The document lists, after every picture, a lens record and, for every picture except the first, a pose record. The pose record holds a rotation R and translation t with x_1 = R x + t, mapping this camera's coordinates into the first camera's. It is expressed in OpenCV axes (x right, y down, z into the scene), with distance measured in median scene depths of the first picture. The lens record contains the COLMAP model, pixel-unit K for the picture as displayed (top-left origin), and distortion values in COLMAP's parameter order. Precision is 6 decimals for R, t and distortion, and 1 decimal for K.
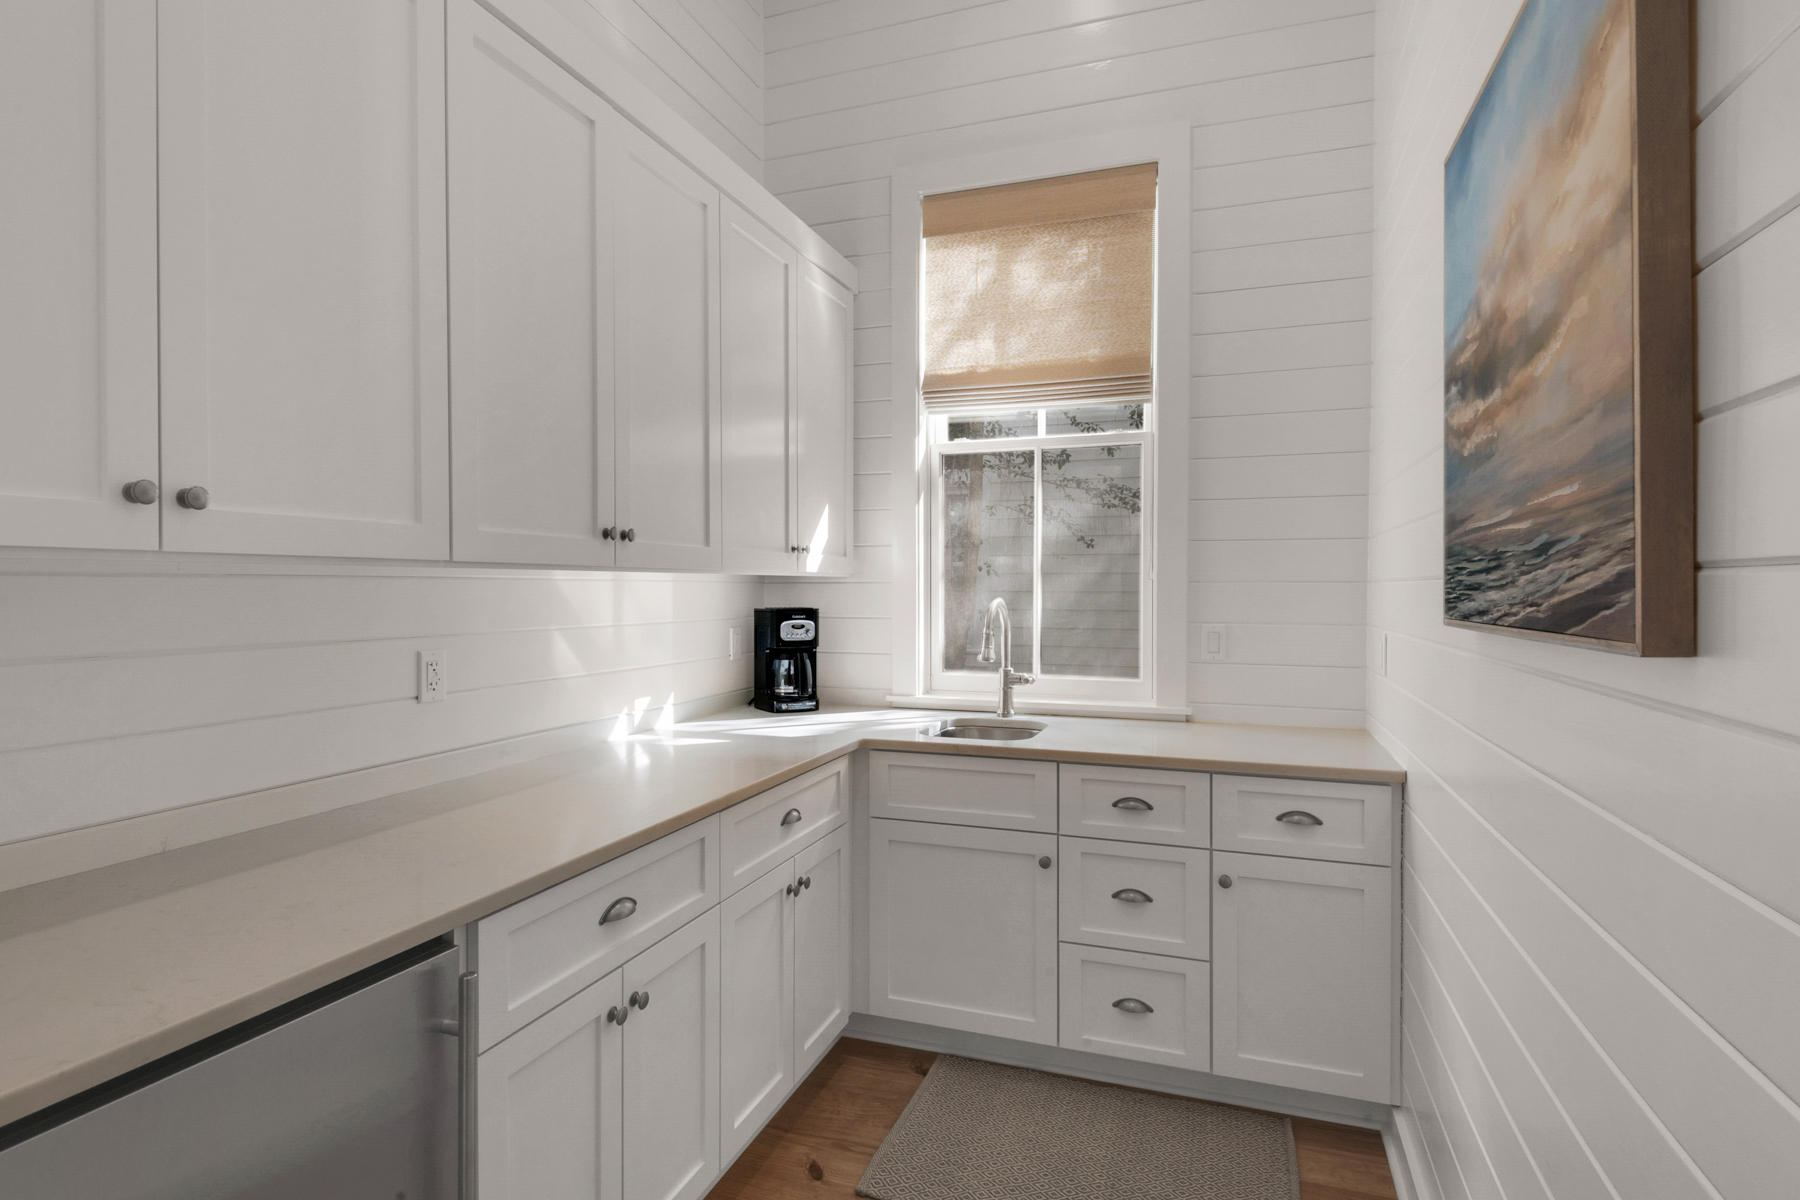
lens RADIAL K [[894.8, 0, 900.9], [0, 894.8, 595.8], [0, 0, 1]] dist [-0.001856, -0.000100]
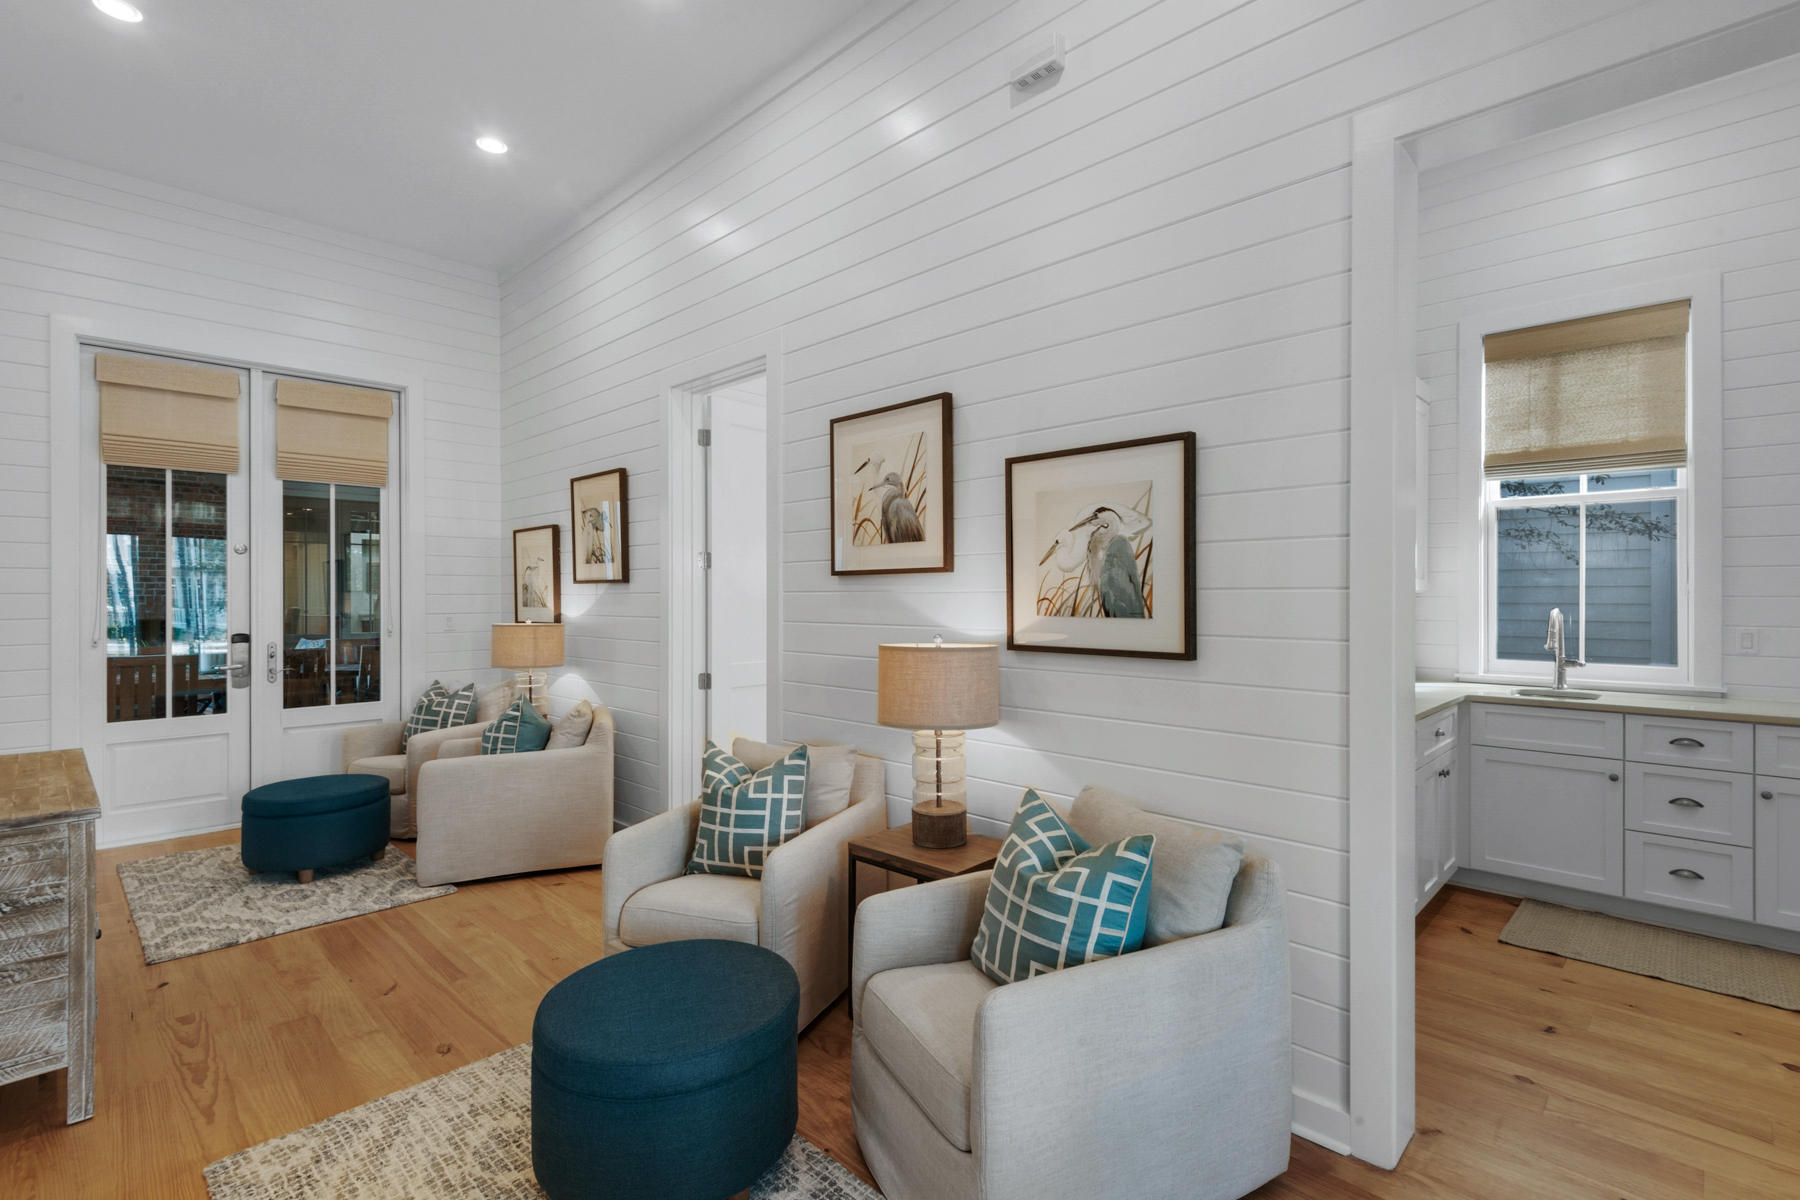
lens RADIAL K [[823.9, 0, 901.1], [0, 823.9, 594.2], [0, 0, 1]] dist [-0.013133, -0.001500]
pose [[0.909800, -0.000725, -0.415046, -0.344765], [-0.004558, 0.999921, -0.011739, 0.001054], [0.415021, 0.012572, 0.909725, -0.735891]]
